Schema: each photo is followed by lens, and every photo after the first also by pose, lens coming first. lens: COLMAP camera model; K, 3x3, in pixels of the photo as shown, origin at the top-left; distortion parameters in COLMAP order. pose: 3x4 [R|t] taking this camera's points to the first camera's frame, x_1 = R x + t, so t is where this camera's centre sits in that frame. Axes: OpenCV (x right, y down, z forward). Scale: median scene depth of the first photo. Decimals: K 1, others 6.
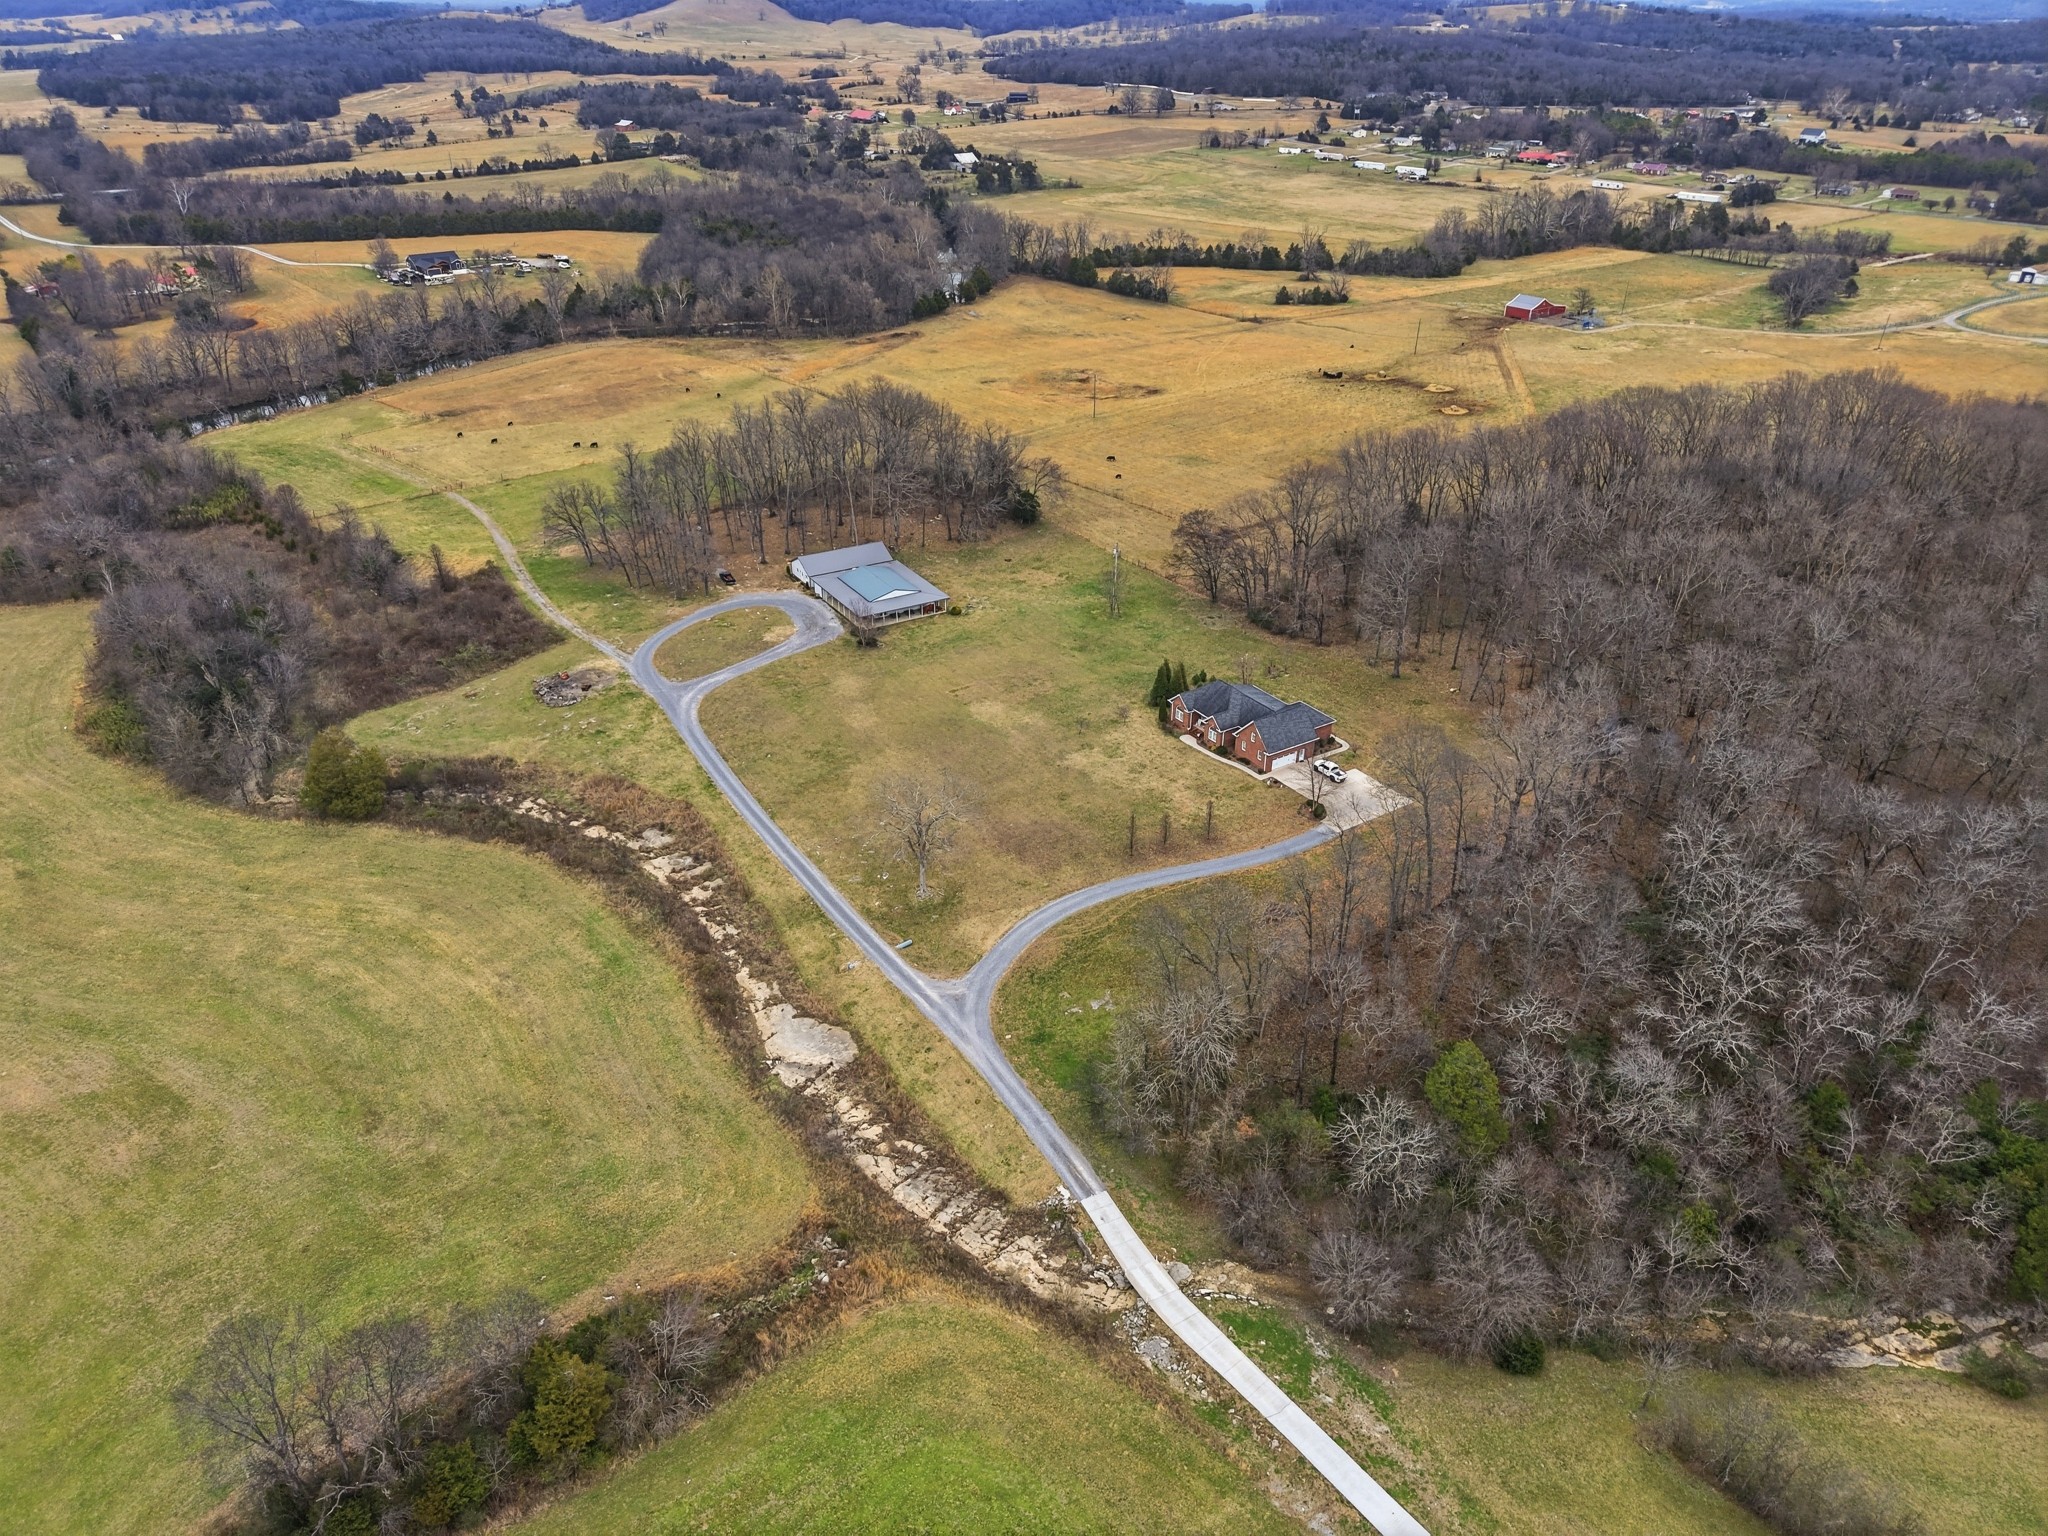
lens RADIAL K [[1370.8, 0, 1034.5], [0, 1370.8, 774.5], [0, 0, 1]] dist [0.016527, -0.013073]
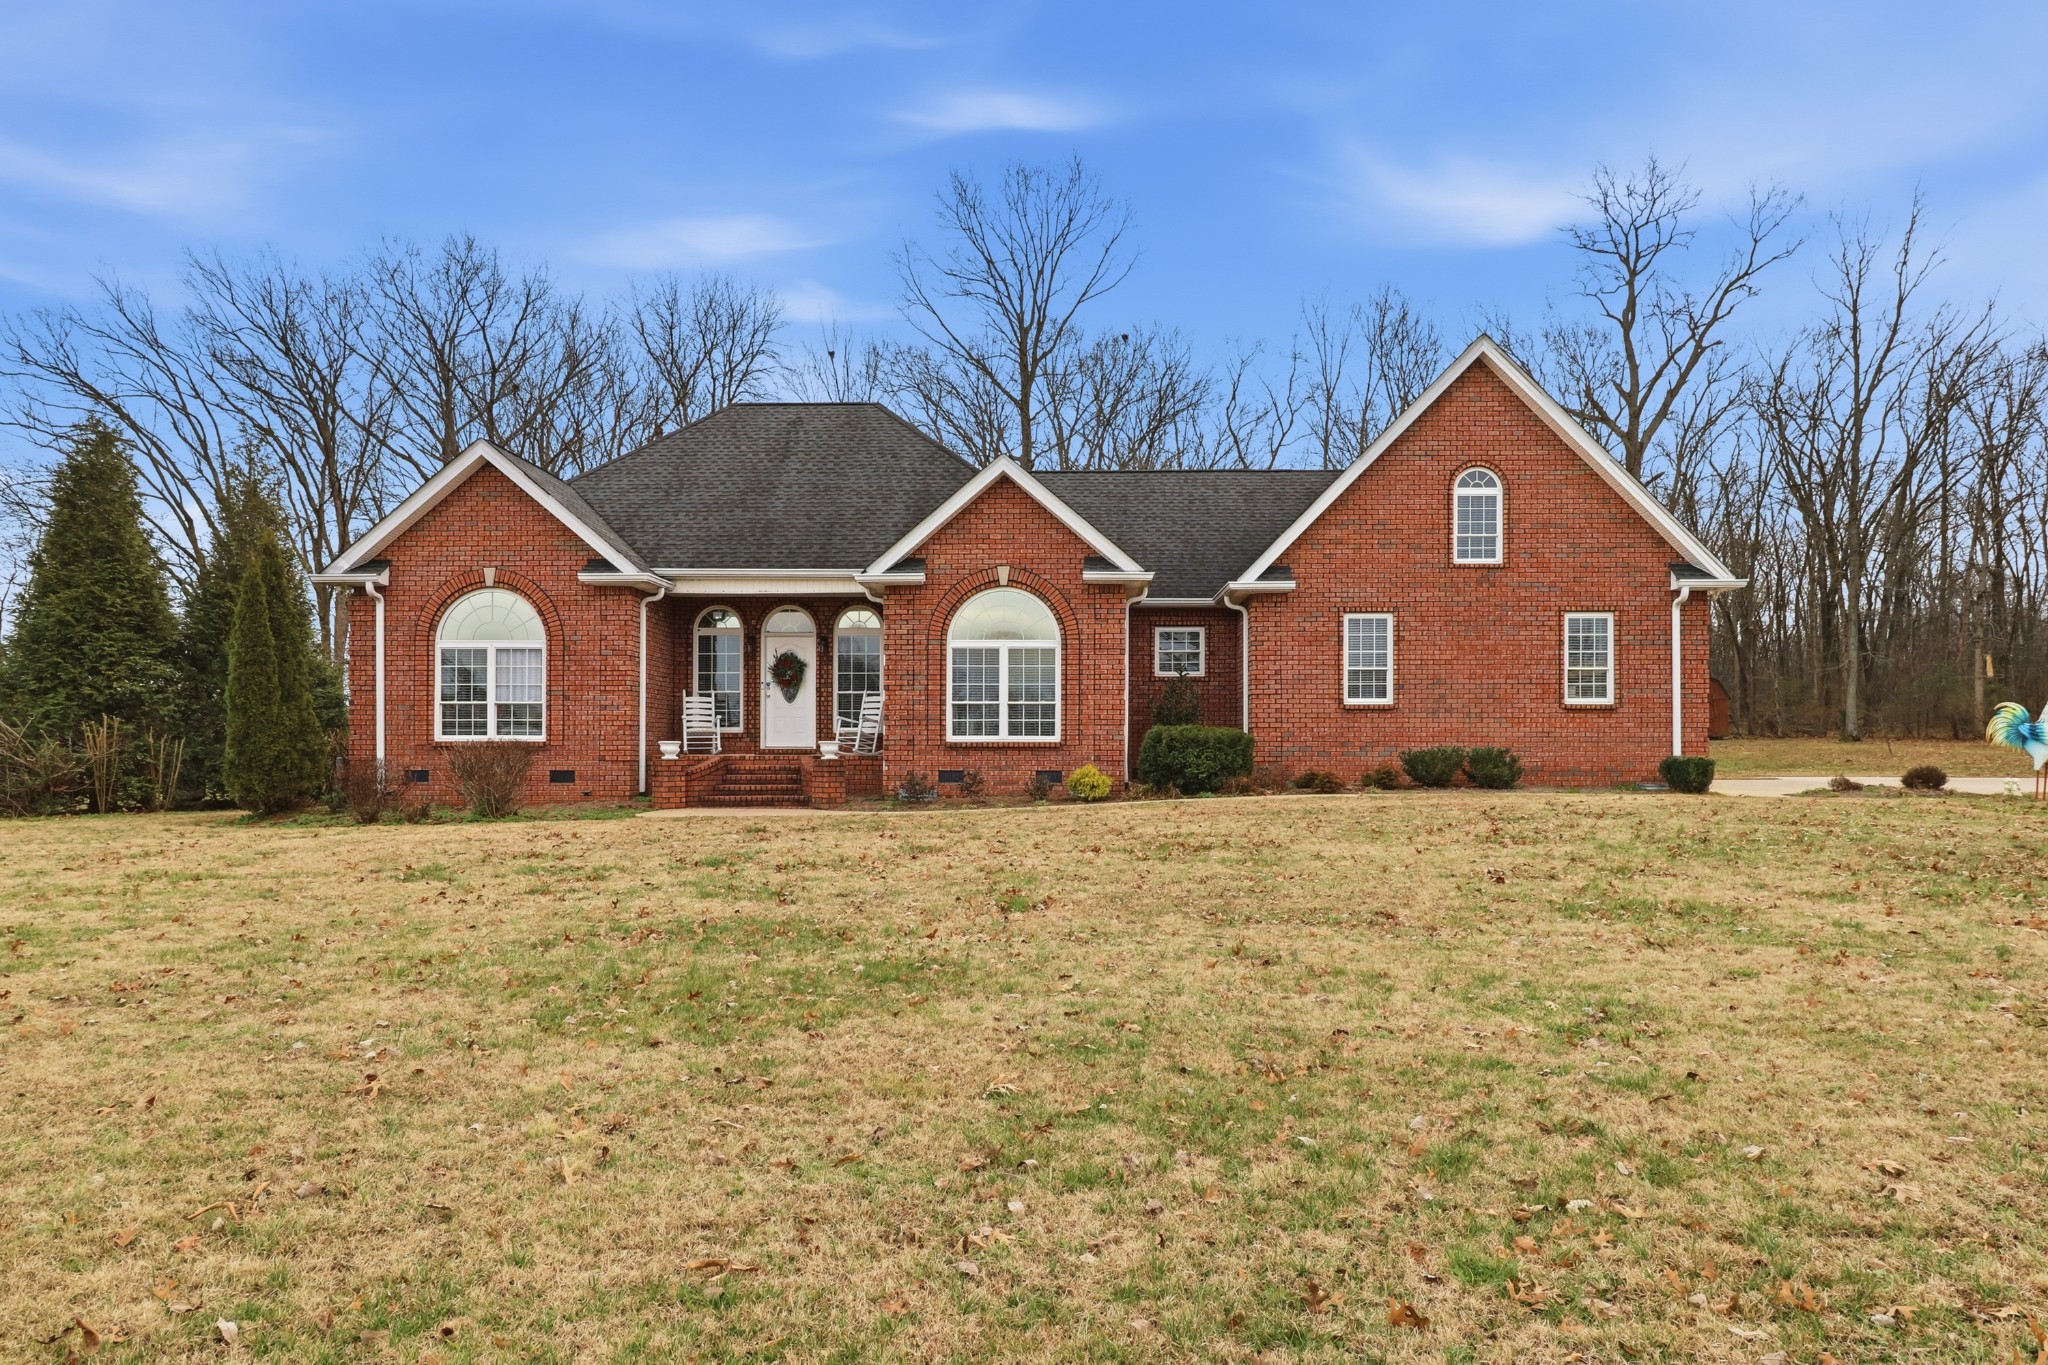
lens RADIAL K [[1361.1, 0, 1025.7], [0, 1361.1, 694.2], [0, 0, 1]] dist [-0.027554, 0.025737]
pose [[0.575349, 0.025248, 0.817518, 0.049519], [0.408595, 0.856993, -0.314027, 0.003882], [-0.708536, 0.514709, 0.482754, 0.953191]]
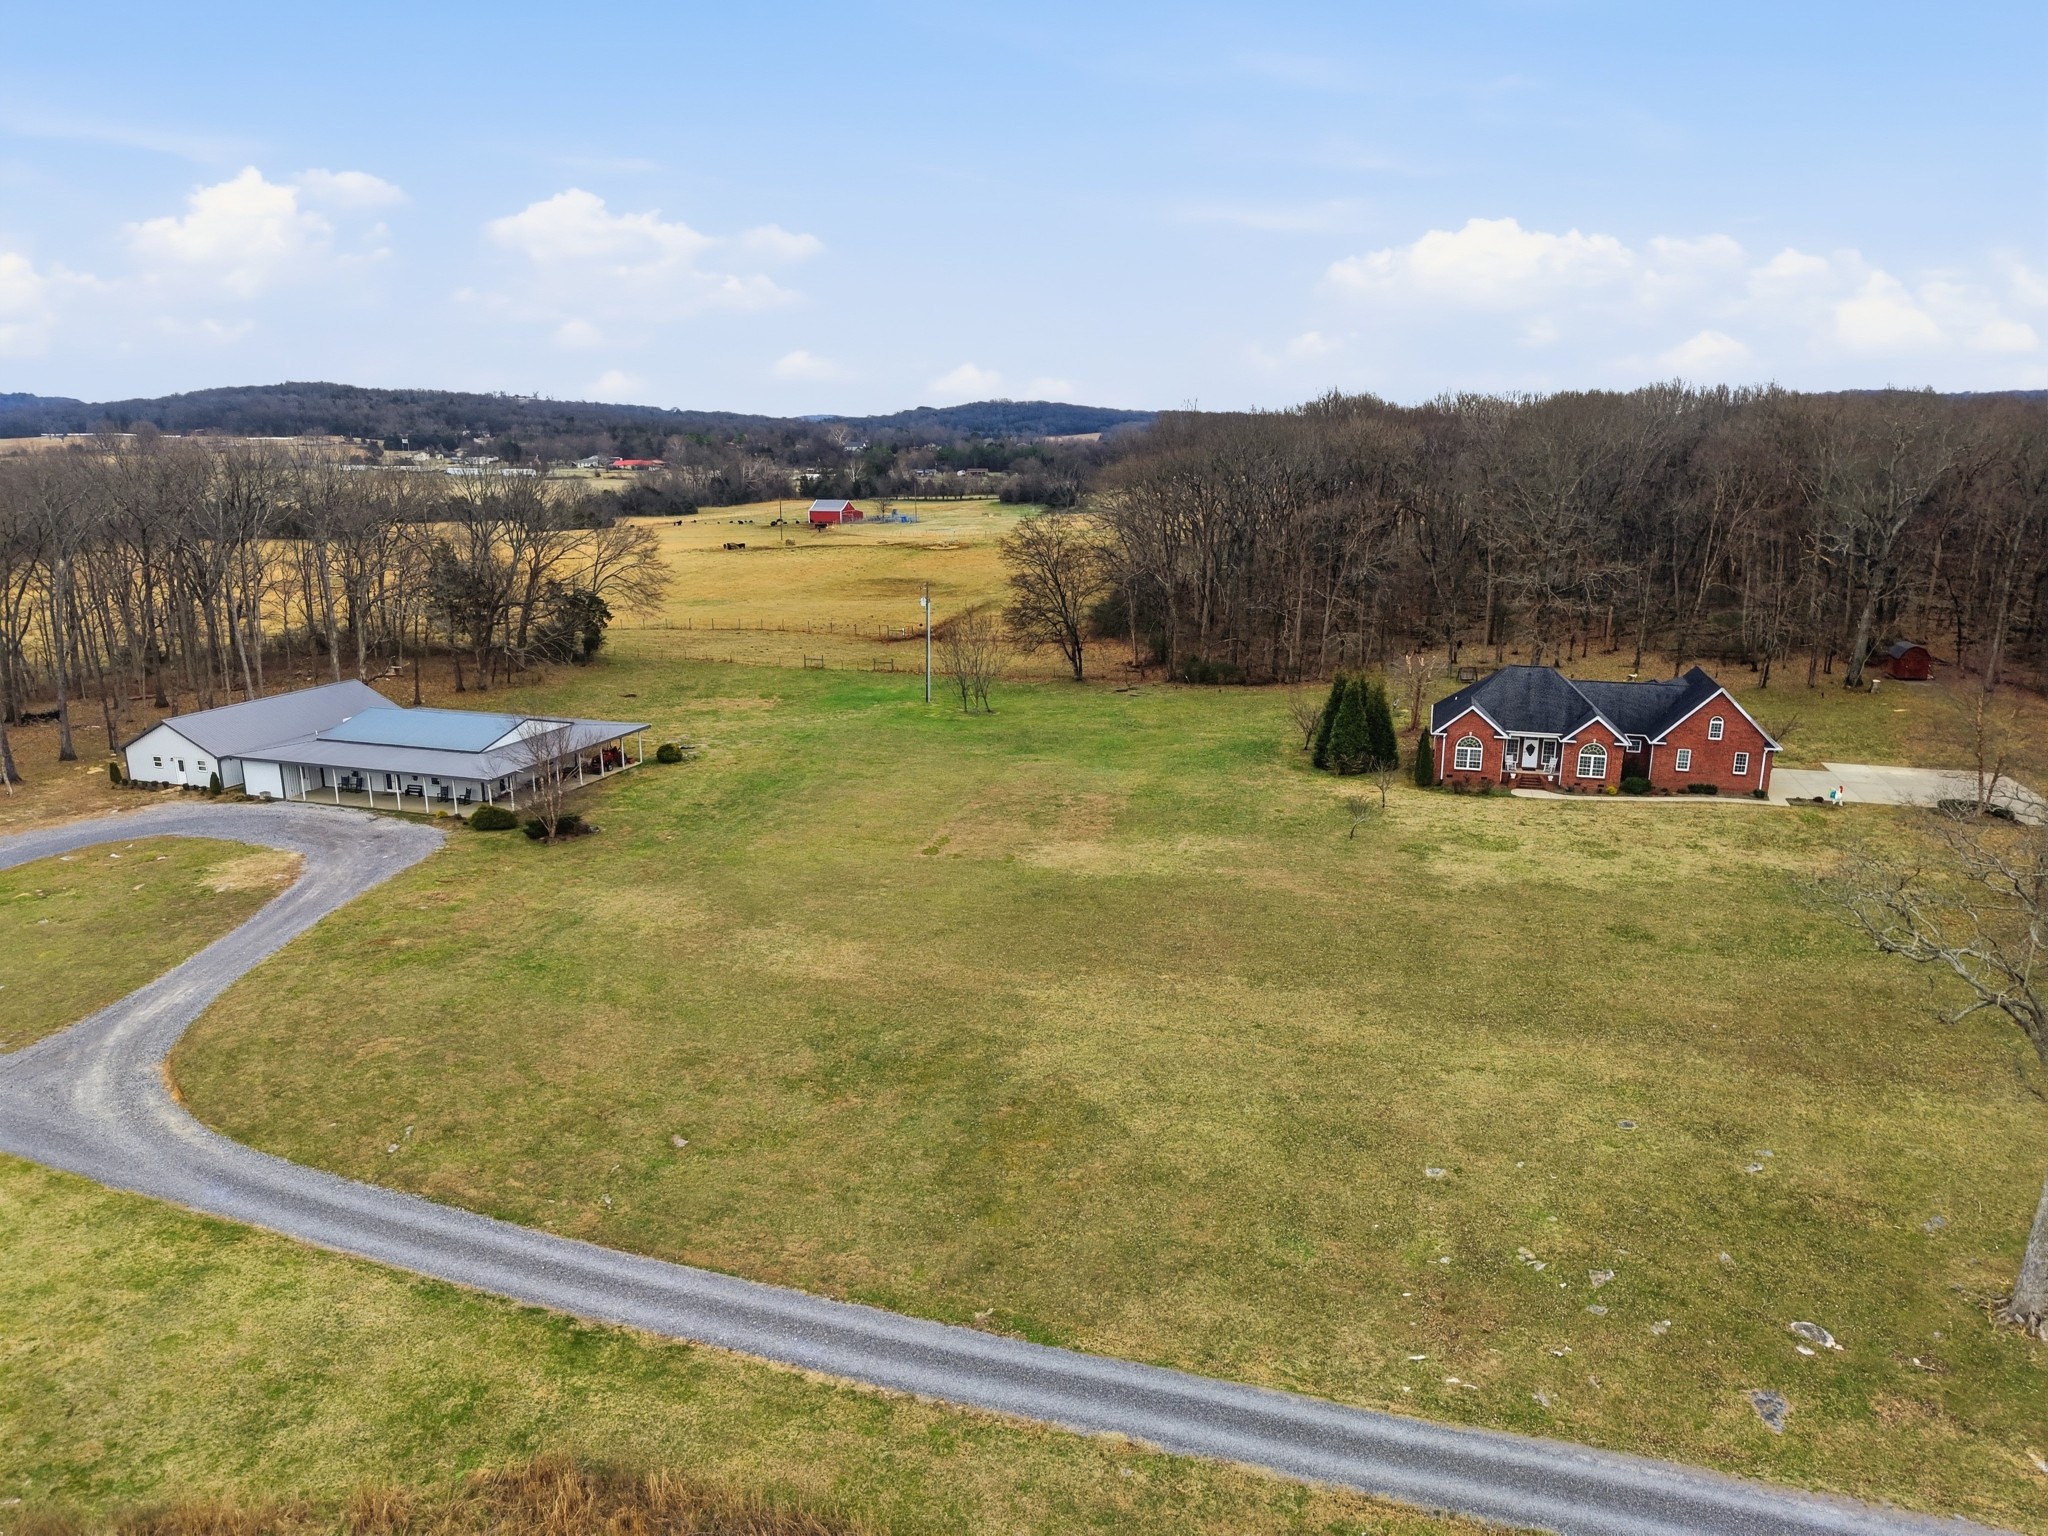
lens RADIAL K [[1370.8, 0, 1036.1], [0, 1370.8, 776.0], [0, 0, 1]] dist [0.016527, -0.013073]
pose [[0.757994, -0.162580, 0.631675, -0.292632], [0.327815, 0.932198, -0.153442, -0.016114], [-0.563900, 0.323381, 0.759896, 0.764110]]
